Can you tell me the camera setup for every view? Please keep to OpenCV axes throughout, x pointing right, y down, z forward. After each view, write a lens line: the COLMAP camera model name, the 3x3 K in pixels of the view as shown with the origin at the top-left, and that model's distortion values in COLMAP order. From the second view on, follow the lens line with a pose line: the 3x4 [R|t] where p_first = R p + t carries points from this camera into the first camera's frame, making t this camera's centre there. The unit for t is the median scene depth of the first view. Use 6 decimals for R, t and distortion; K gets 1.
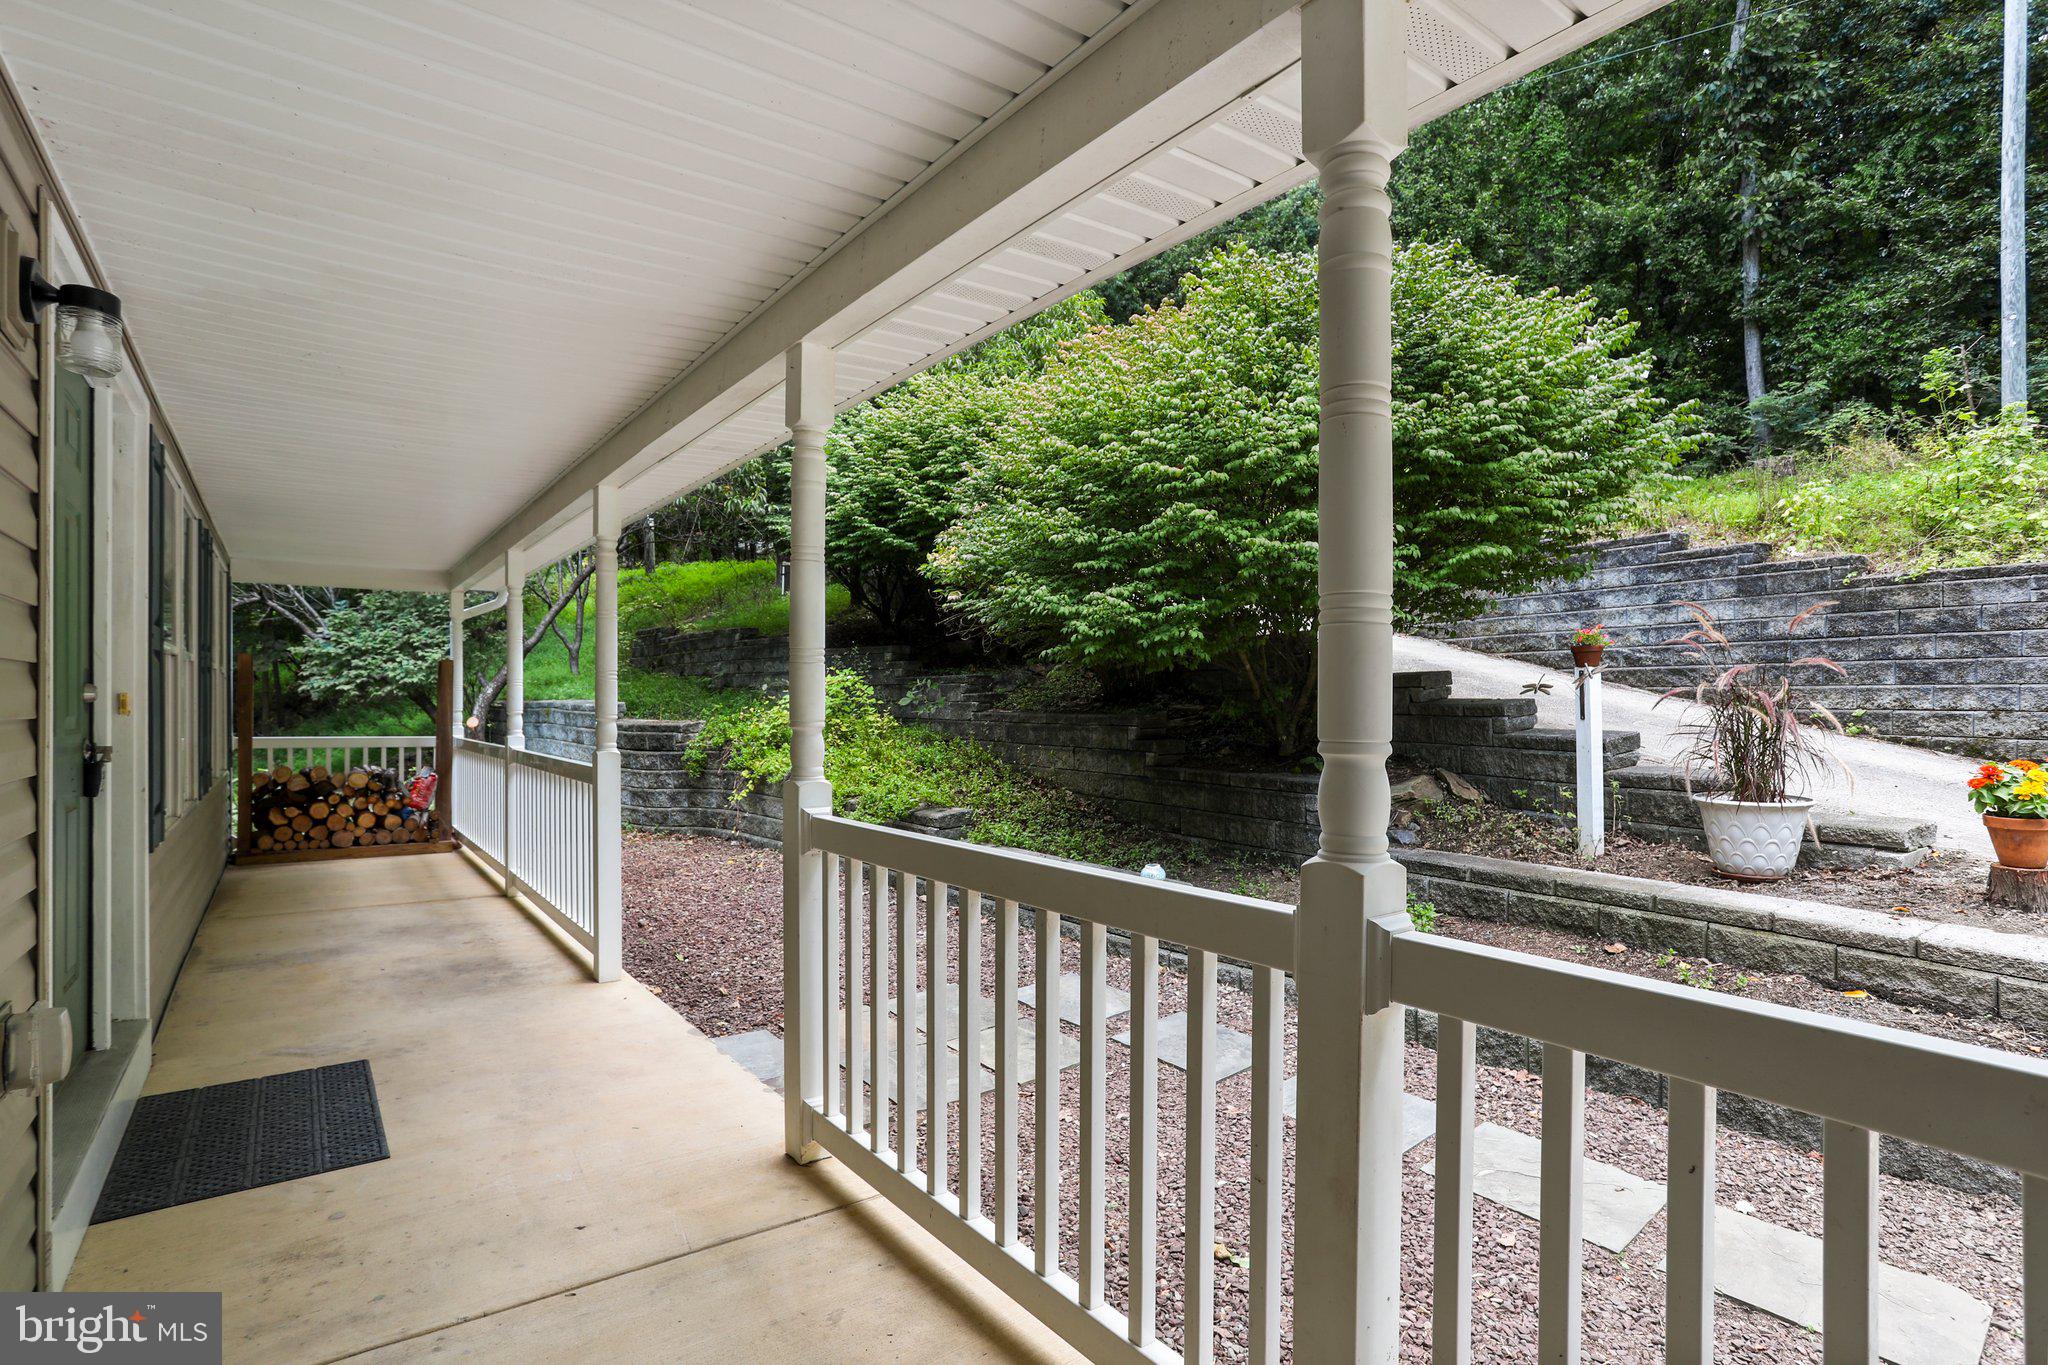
lens RADIAL K [[988.9, 0, 1024.1], [0, 988.9, 695.0], [0, 0, 1]] dist [-0.038638, 0.009679]
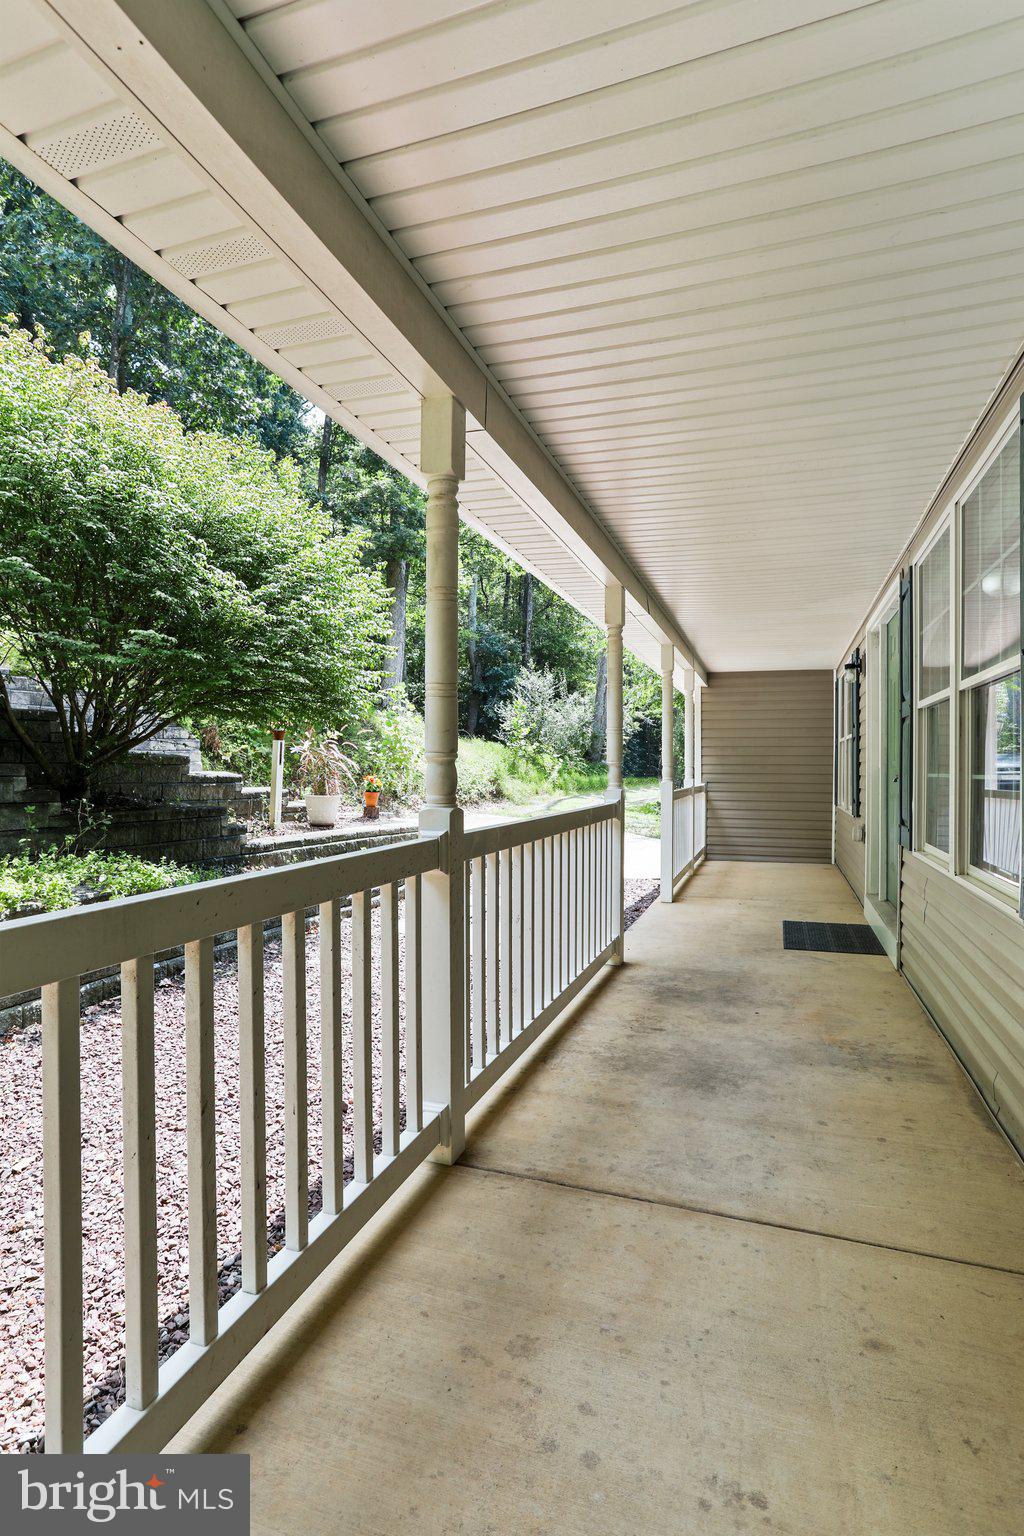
lens RADIAL K [[741.7, 0, 517.8], [0, 741.7, 768.7], [0, 0, 1]] dist [-0.038638, 0.009679]
pose [[-0.553686, -0.006459, 0.832701, -1.174758], [-0.013930, 0.999902, -0.001507, 0.032539], [-0.832609, -0.012434, -0.553721, 1.656700]]
